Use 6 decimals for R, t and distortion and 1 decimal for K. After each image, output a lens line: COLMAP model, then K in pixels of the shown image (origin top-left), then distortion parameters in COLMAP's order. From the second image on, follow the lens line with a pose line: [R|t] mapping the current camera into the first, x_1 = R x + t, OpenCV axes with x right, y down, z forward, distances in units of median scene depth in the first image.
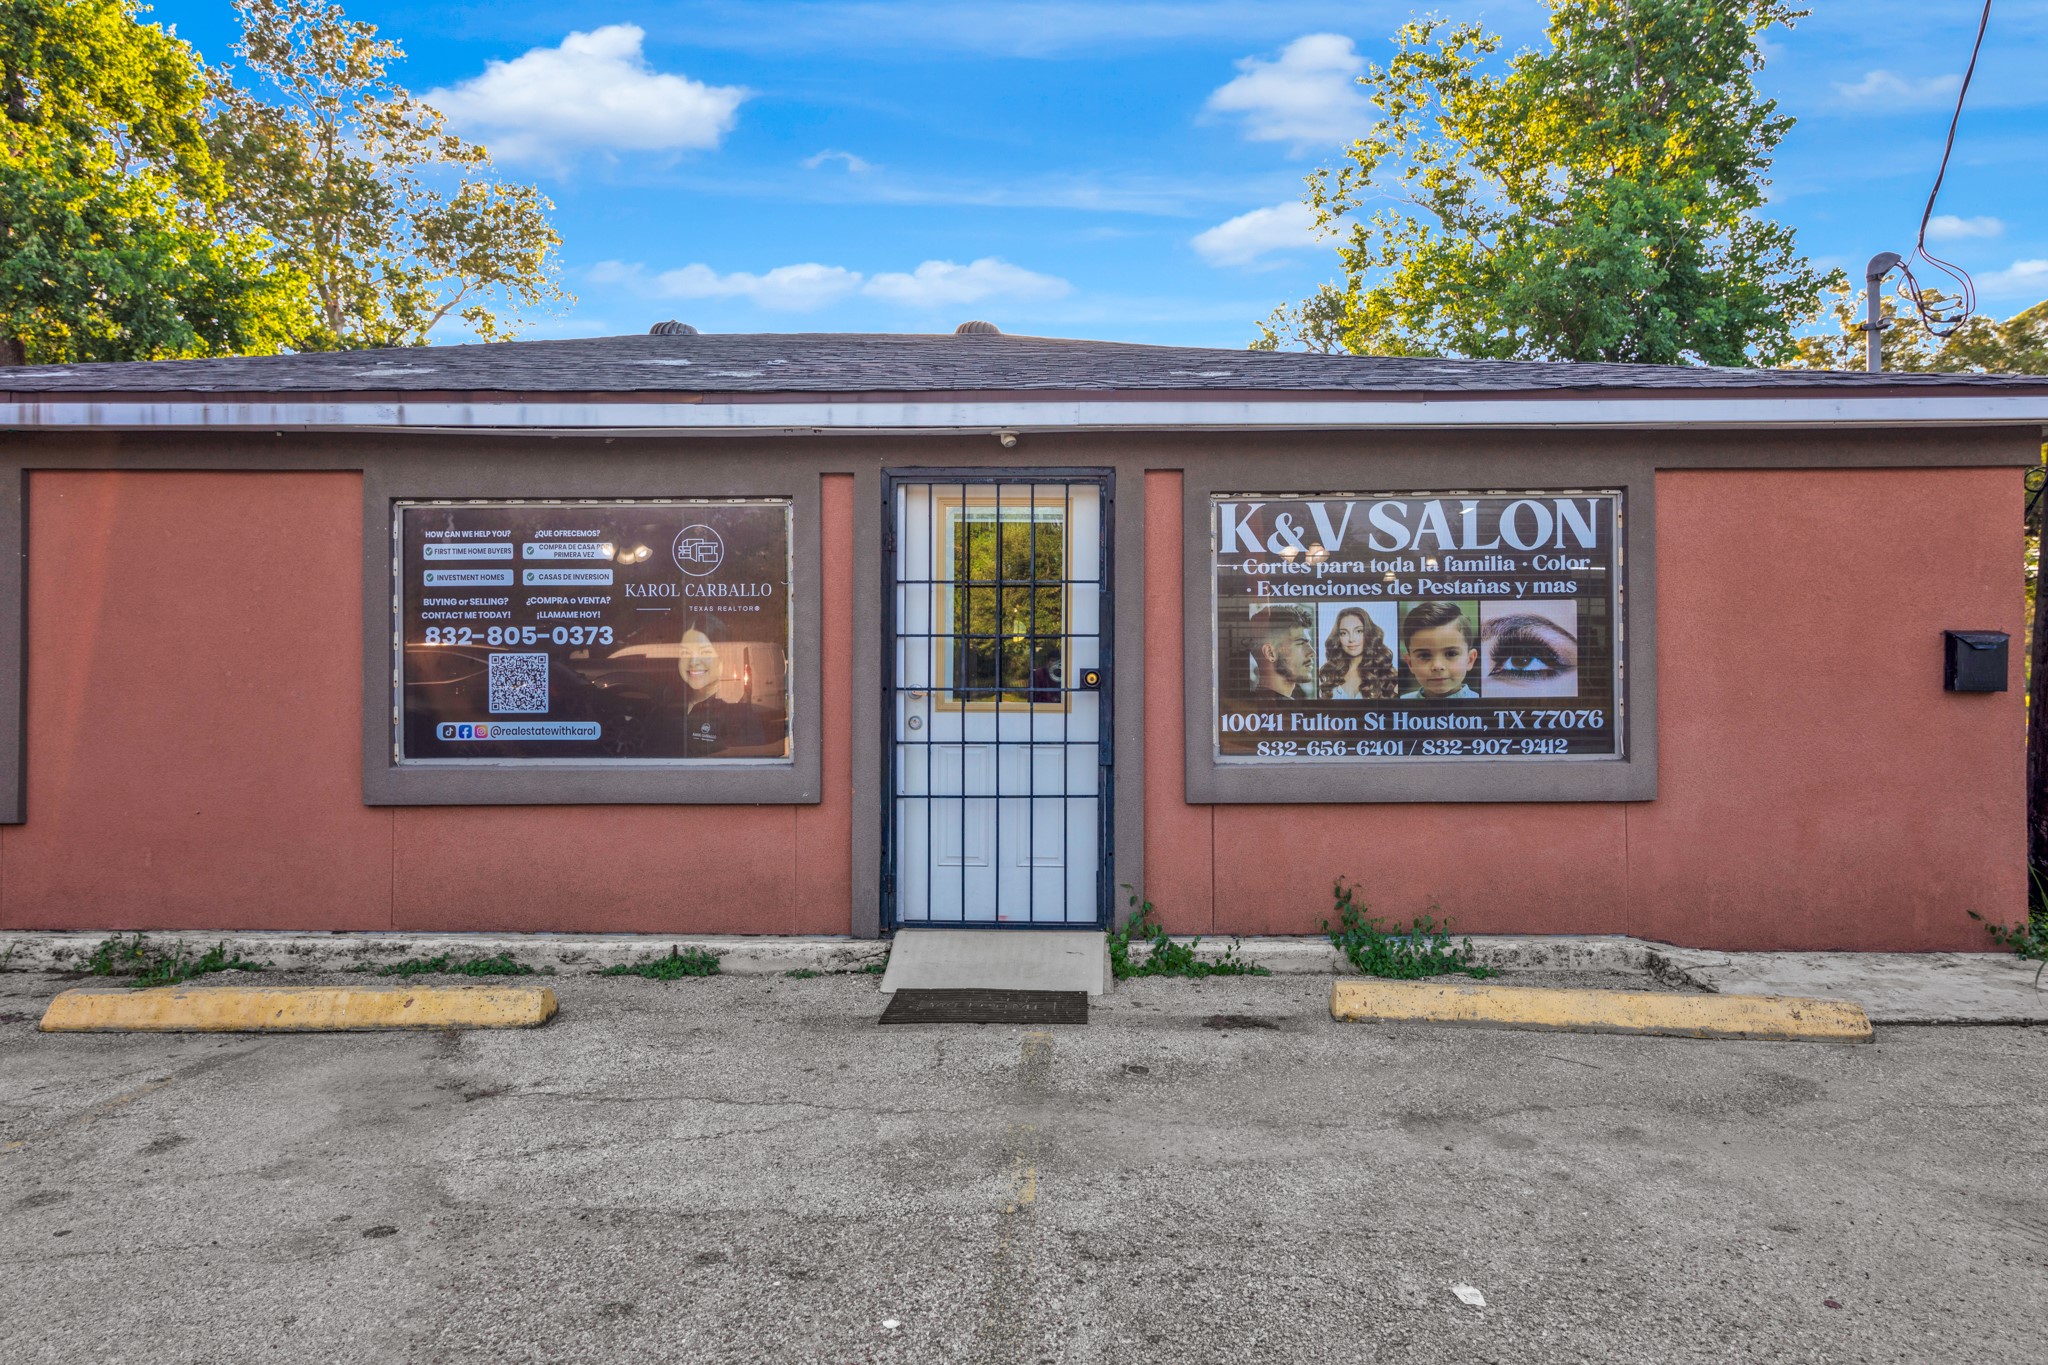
lens RADIAL K [[1232.3, 0, 1020.4], [0, 1232.3, 668.2], [0, 0, 1]] dist [-0.009066, 0.001802]
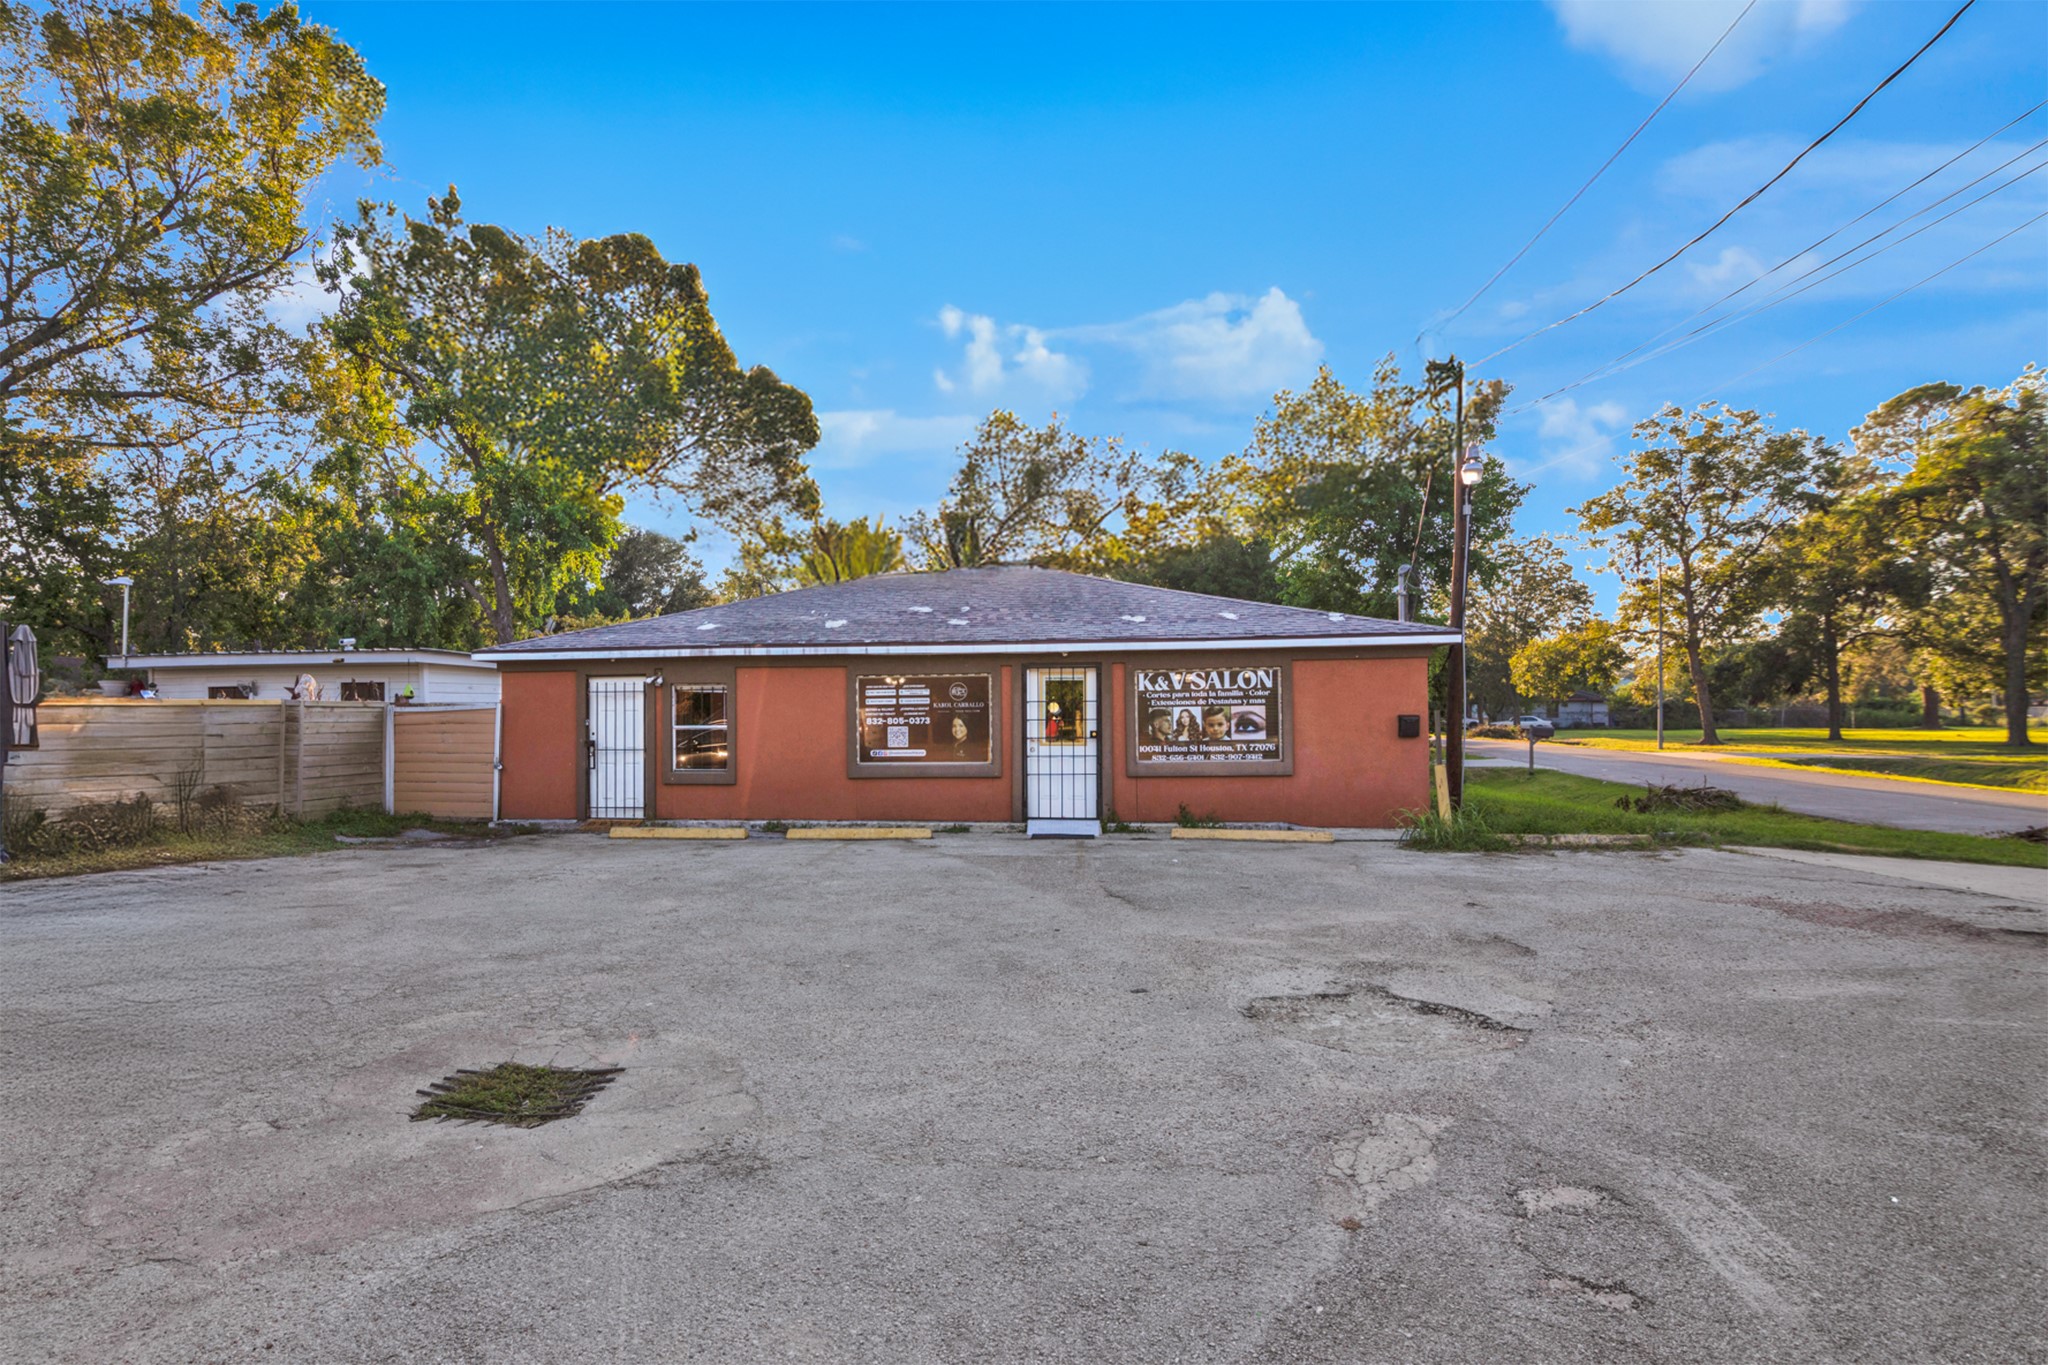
lens RADIAL K [[1134.6, 0, 899.1], [0, 1134.6, 708.6], [0, 0, 1]] dist [-0.003004, 0.001034]
pose [[0.994085, -0.009125, -0.108222, -0.109721], [0.008297, 0.999933, -0.008098, -0.033933], [0.108288, 0.007153, 0.994094, -1.718588]]
